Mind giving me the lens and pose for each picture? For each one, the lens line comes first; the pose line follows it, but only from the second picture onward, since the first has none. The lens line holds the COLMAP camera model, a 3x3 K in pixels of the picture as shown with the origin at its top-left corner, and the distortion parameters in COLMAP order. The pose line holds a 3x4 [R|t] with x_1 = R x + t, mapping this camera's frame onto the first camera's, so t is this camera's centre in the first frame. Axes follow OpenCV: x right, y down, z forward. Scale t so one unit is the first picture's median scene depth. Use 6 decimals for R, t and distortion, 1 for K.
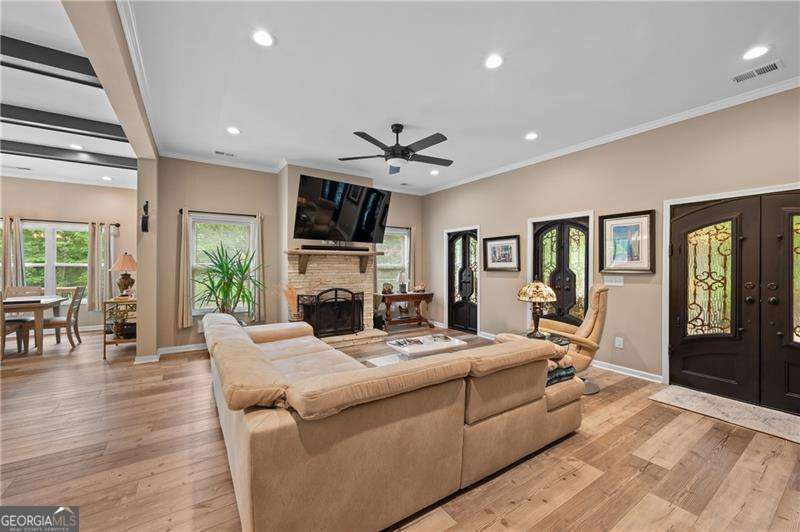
lens RADIAL K [[314.2, 0, 392.6], [0, 314.2, 264.5], [0, 0, 1]] dist [-0.000252, 0.000120]
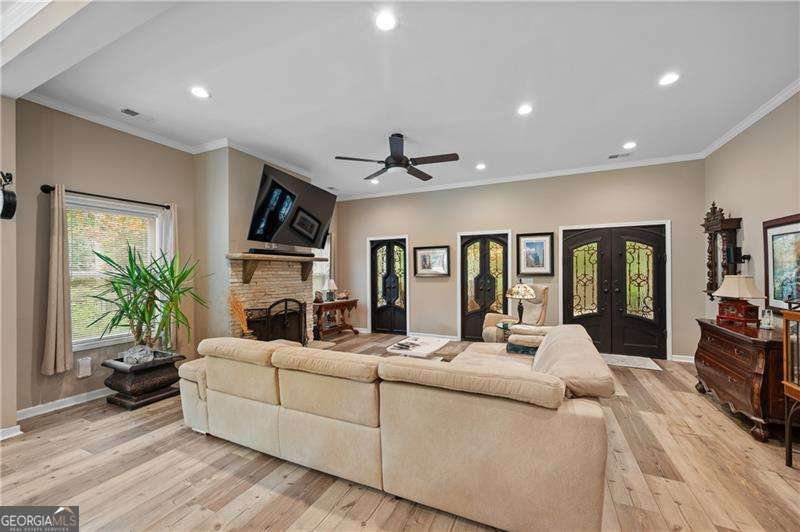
lens RADIAL K [[314.2, 0, 399.7], [0, 314.2, 270.6], [0, 0, 1]] dist [-0.000252, 0.000120]
pose [[0.853771, -0.005252, 0.520621, -0.378681], [0.006785, 0.999976, -0.001038, -0.000166], [-0.520604, 0.004419, 0.853787, 0.090915]]
